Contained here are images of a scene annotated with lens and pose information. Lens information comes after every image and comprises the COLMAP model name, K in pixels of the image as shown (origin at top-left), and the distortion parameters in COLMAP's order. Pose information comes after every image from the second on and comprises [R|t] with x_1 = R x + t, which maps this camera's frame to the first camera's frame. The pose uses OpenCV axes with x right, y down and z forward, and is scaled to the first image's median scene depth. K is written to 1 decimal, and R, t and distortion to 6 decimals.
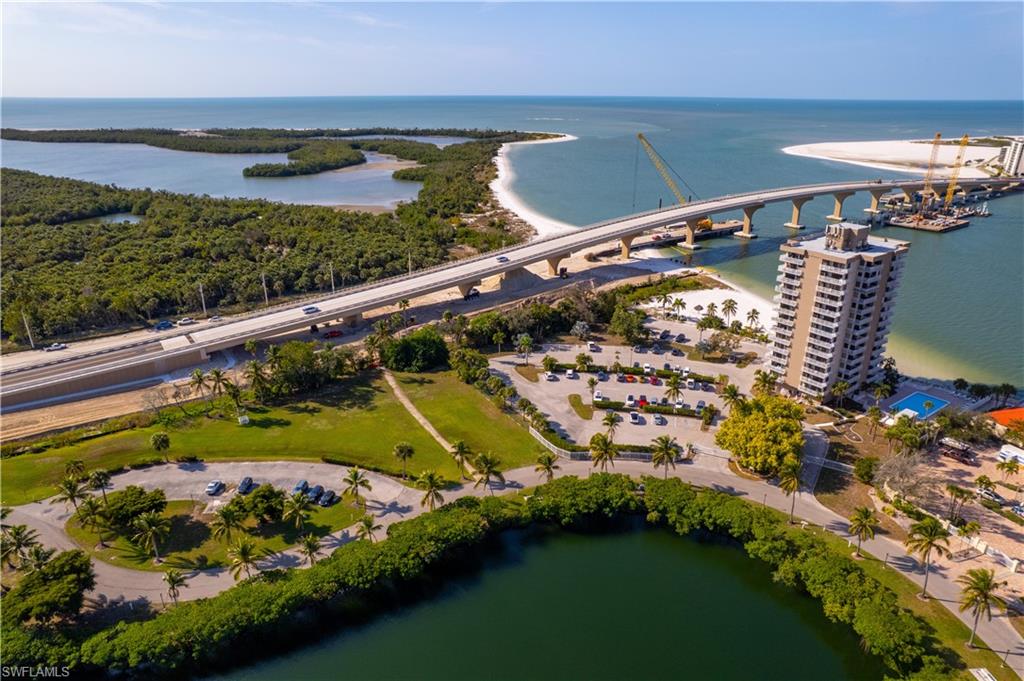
lens RADIAL K [[657.2, 0, 509.7], [0, 657.2, 351.3], [0, 0, 1]] dist [-0.060471, 0.045754]
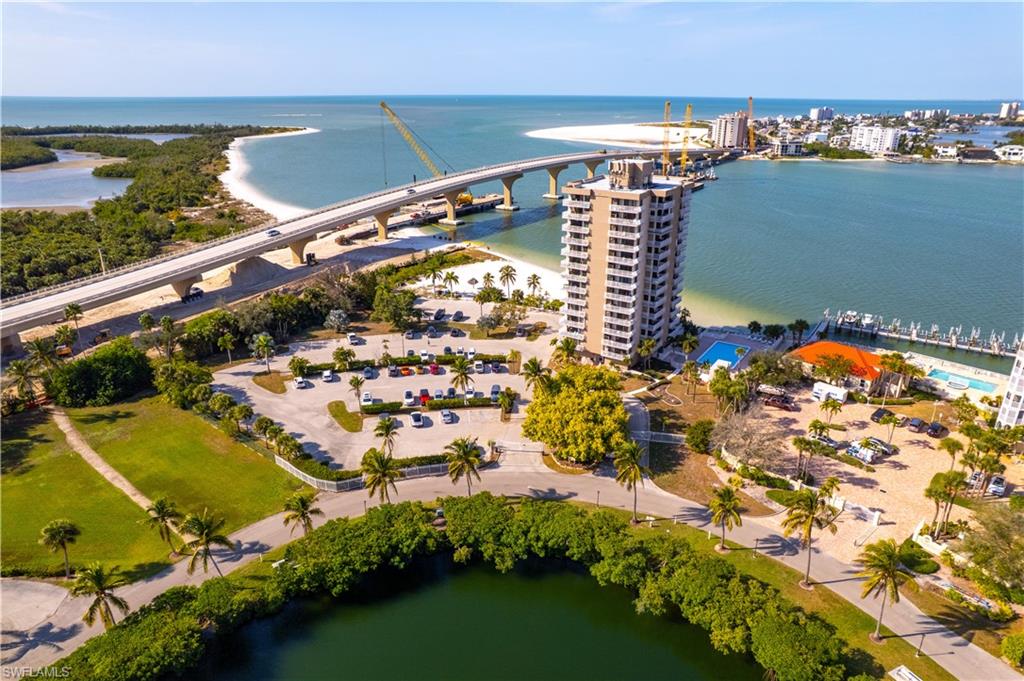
lens RADIAL K [[657.2, 0, 509.7], [0, 657.2, 351.3], [0, 0, 1]] dist [-0.060471, 0.045754]
pose [[0.934110, -0.130756, 0.332177, 0.045197], [0.130957, 0.991146, 0.021888, 0.018939], [-0.332098, 0.023055, 0.942963, 0.228626]]
